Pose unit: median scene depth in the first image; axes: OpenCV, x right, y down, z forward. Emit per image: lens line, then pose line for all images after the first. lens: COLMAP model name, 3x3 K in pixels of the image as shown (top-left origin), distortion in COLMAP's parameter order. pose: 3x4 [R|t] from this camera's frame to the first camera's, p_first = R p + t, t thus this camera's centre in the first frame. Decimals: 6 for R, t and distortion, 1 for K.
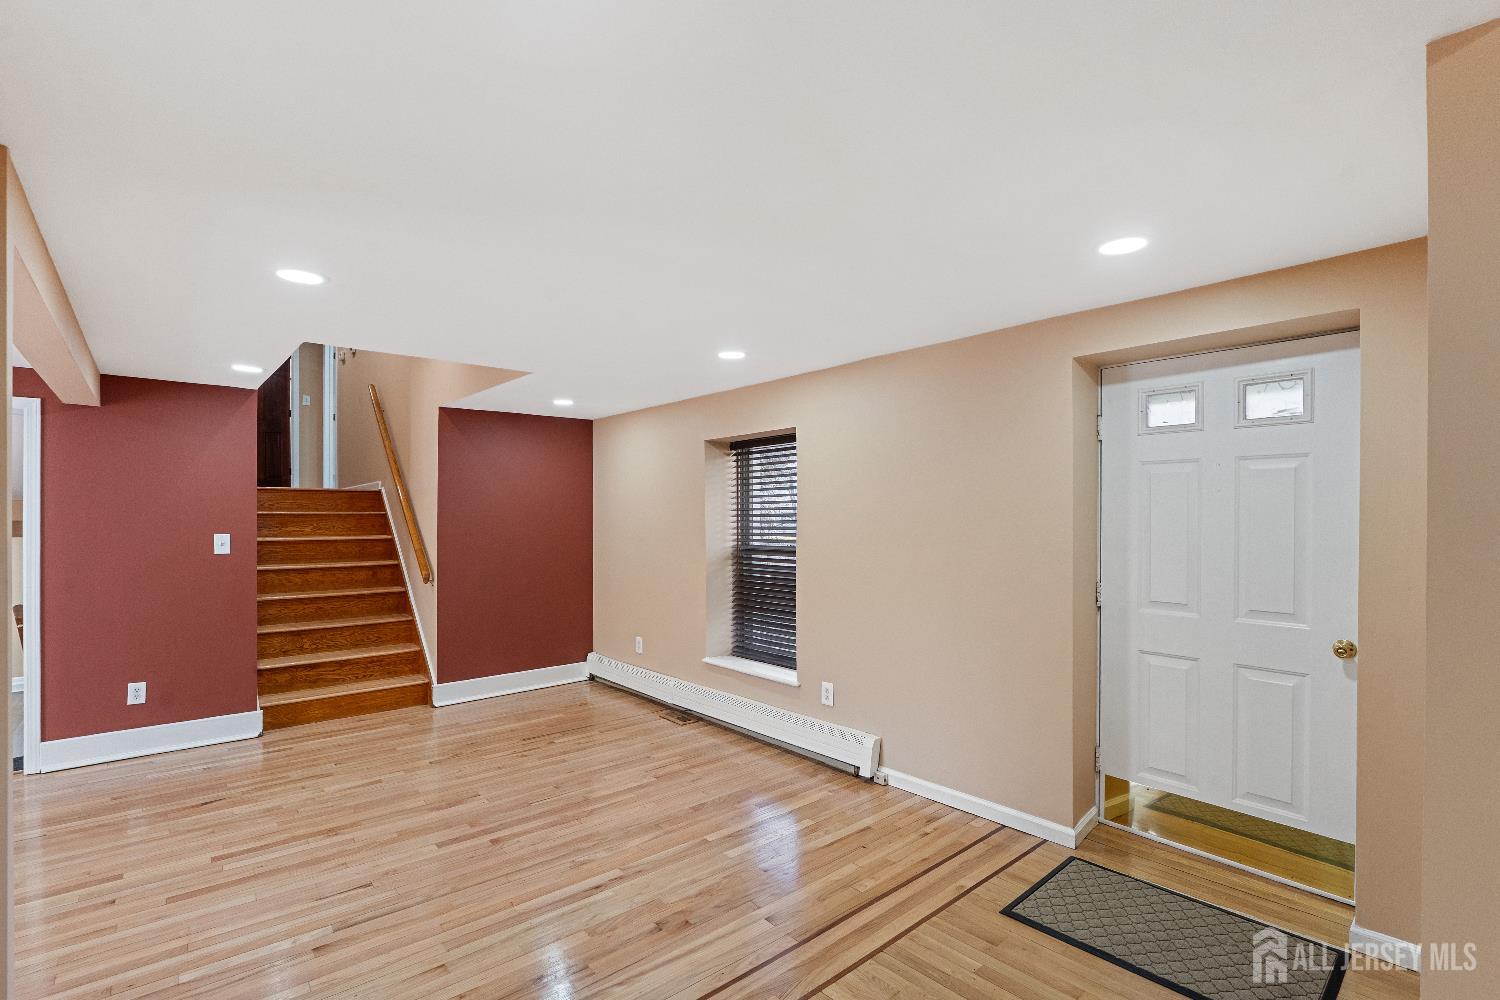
lens RADIAL K [[674.8, 0, 745.8], [0, 674.8, 529.7], [0, 0, 1]] dist [-0.007341, 0.002213]
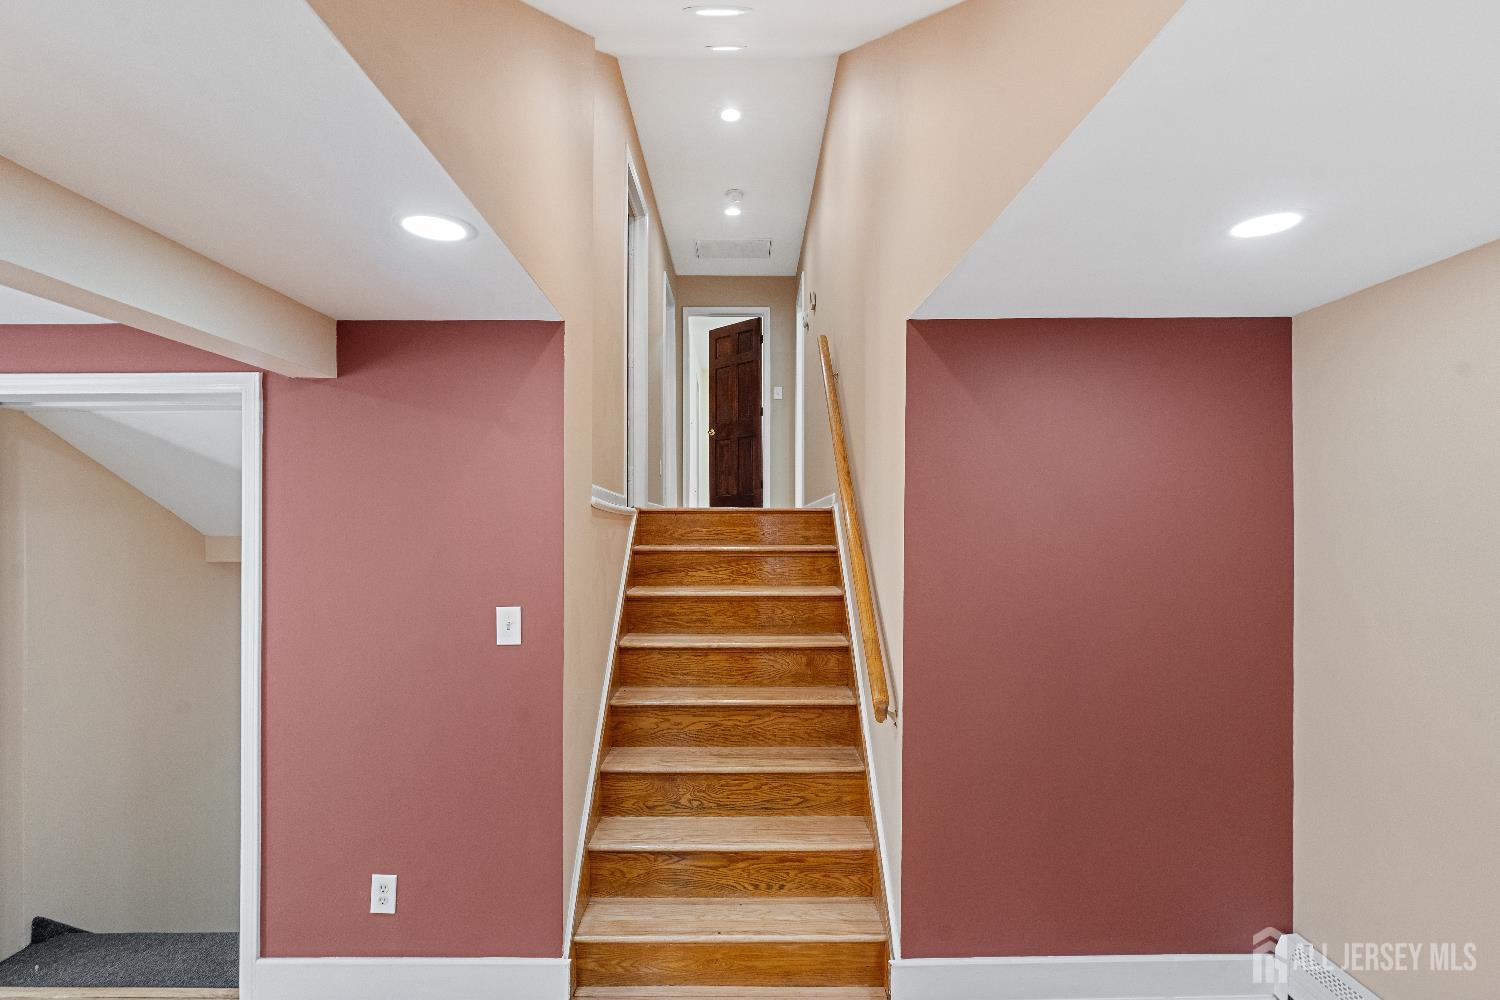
lens RADIAL K [[690.4, 0, 756.2], [0, 690.4, 507.7], [0, 0, 1]] dist [-0.008362, 0.003372]
pose [[0.762091, -0.013006, -0.647339, -0.235062], [-0.013834, 0.999243, -0.036363, -0.043524], [0.647322, 0.036667, 0.761334, 0.583175]]
